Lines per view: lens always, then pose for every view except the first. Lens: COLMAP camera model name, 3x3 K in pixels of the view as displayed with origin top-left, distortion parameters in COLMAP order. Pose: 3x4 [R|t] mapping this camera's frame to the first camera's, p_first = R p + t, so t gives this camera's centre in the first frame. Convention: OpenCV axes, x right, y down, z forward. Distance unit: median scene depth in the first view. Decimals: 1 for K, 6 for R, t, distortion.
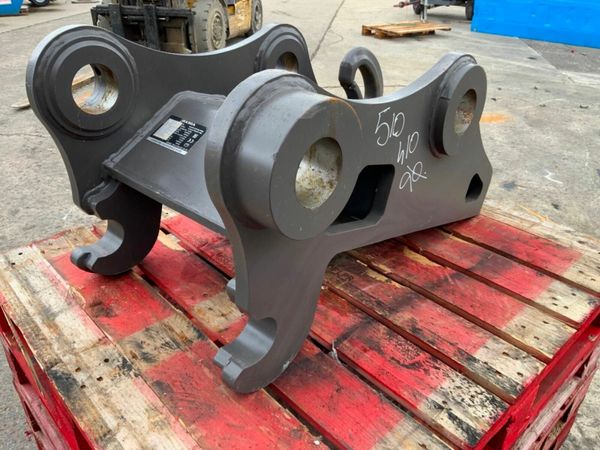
lens RADIAL K [[497.6, 0, 300.0], [0, 497.6, 225.0], [0, 0, 1]] dist [0.059472, -0.114320]
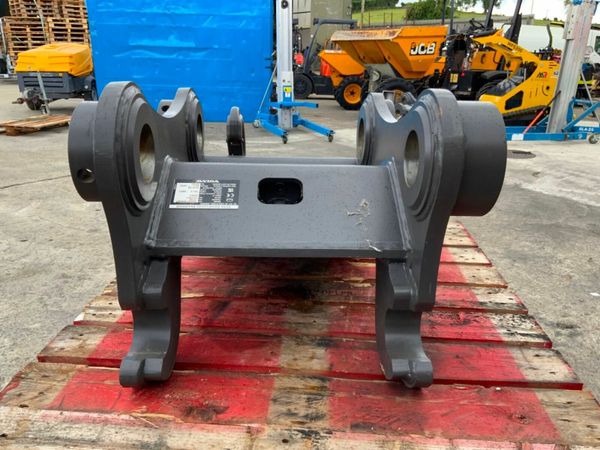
lens RADIAL K [[497.6, 0, 300.0], [0, 497.6, 225.0], [0, 0, 1]] dist [0.059472, -0.114320]
pose [[0.728643, -0.232518, 0.644217, -0.754851], [0.336236, 0.940898, -0.040701, -0.032154], [-0.596679, 0.246265, 0.763759, 0.211823]]
